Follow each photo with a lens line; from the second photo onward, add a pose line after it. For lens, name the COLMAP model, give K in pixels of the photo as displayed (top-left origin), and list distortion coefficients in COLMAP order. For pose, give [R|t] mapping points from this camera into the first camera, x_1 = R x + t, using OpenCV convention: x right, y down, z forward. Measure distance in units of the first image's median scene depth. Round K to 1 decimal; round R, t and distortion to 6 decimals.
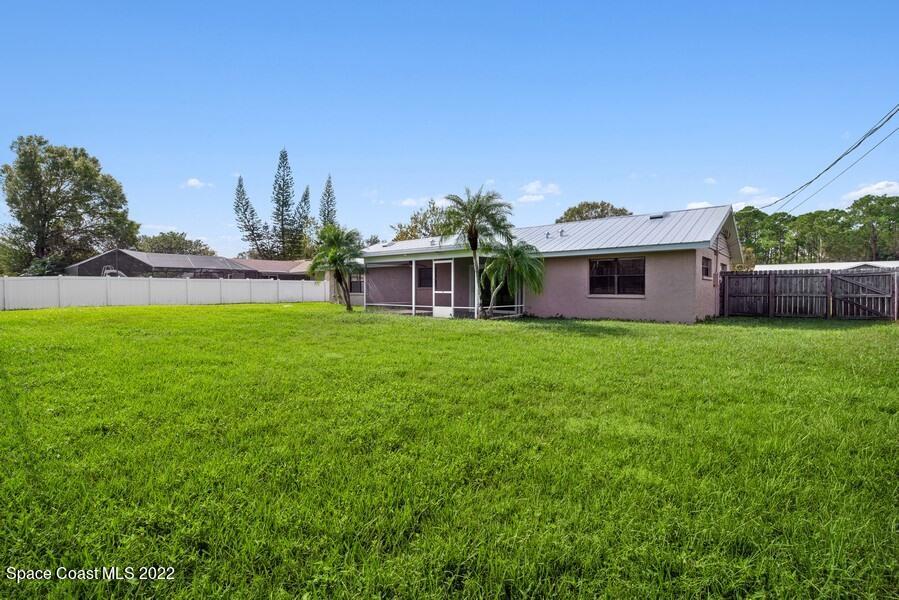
lens RADIAL K [[406.8, 0, 451.5], [0, 406.8, 295.7], [0, 0, 1]] dist [-0.008125, -0.000268]
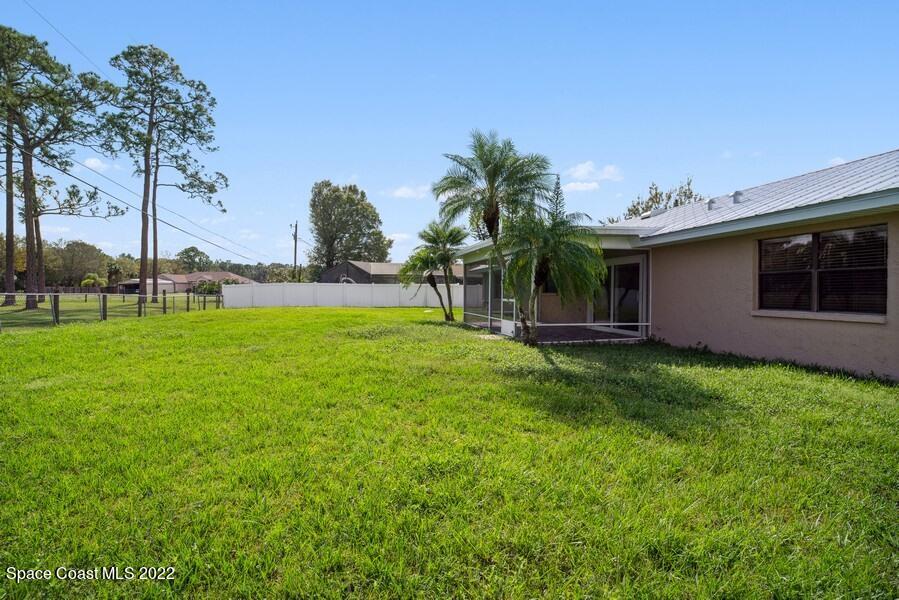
lens RADIAL K [[406.8, 0, 448.2], [0, 406.8, 298.1], [0, 0, 1]] dist [-0.008125, -0.000268]
pose [[0.798336, 0.015014, -0.602026, 0.284381], [-0.020196, 0.999794, -0.001848, -0.007384], [0.601874, 0.013634, 0.798475, 0.314028]]
